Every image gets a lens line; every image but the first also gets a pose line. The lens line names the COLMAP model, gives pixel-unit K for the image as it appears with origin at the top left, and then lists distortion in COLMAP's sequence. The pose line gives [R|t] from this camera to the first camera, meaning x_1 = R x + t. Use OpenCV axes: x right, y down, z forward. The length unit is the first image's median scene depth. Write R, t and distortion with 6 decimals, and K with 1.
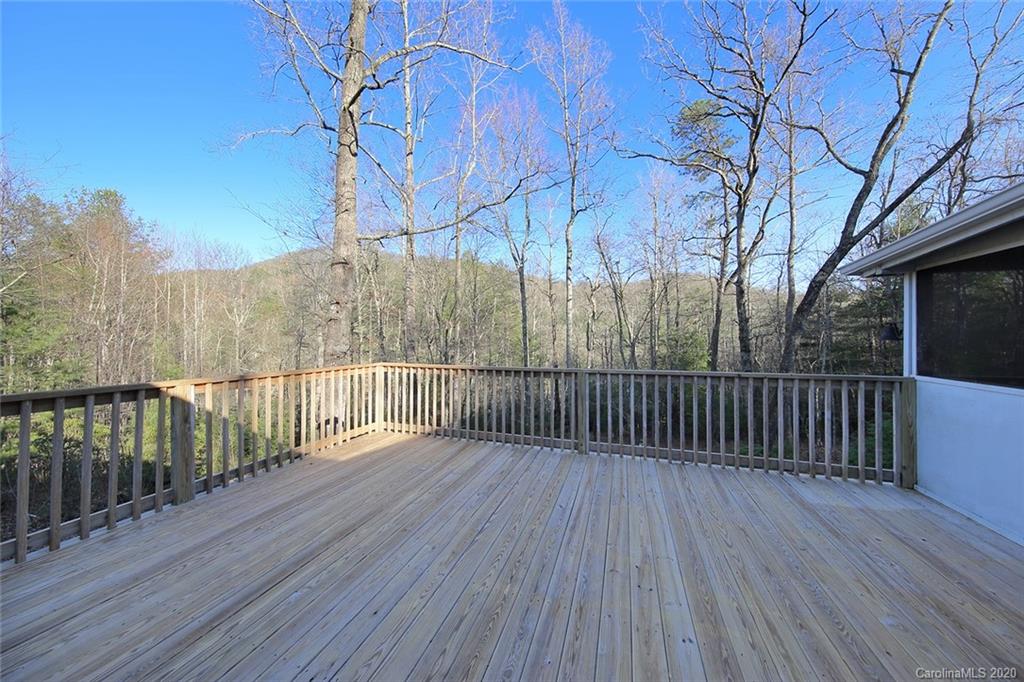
lens RADIAL K [[325.7, 0, 515.3], [0, 325.7, 339.9], [0, 0, 1]] dist [-0.003593, -0.000106]
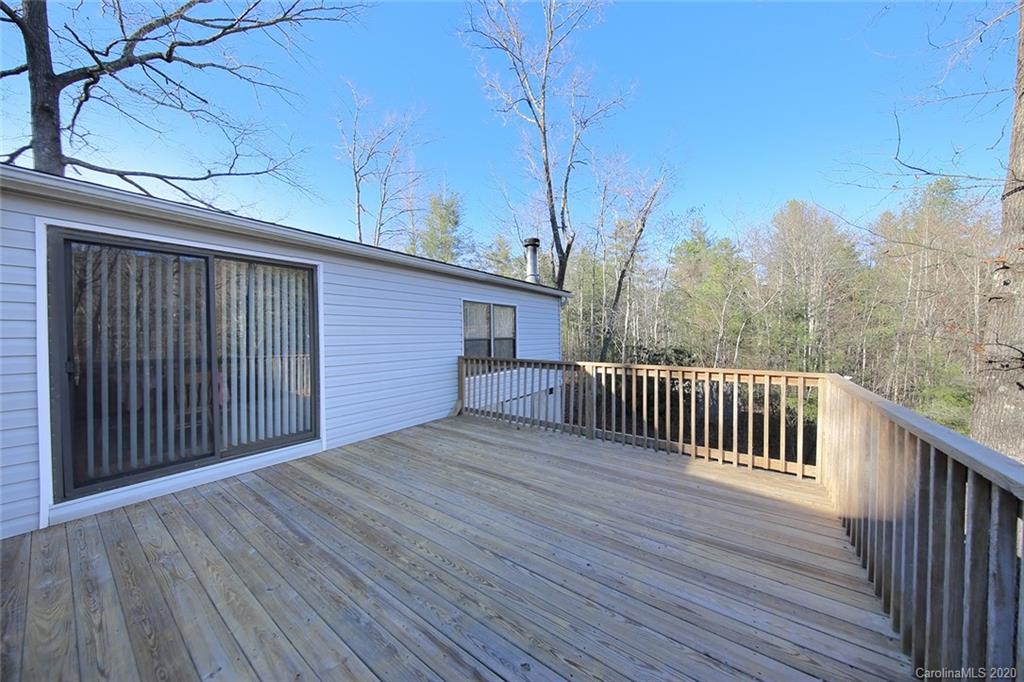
lens RADIAL K [[325.7, 0, 515.3], [0, 325.7, 339.9], [0, 0, 1]] dist [-0.003593, -0.000106]
pose [[-0.292310, 0.008190, -0.956288, 0.552135], [0.004896, 0.999963, 0.007067, -0.000918], [0.956311, -0.002616, -0.292340, 1.004406]]
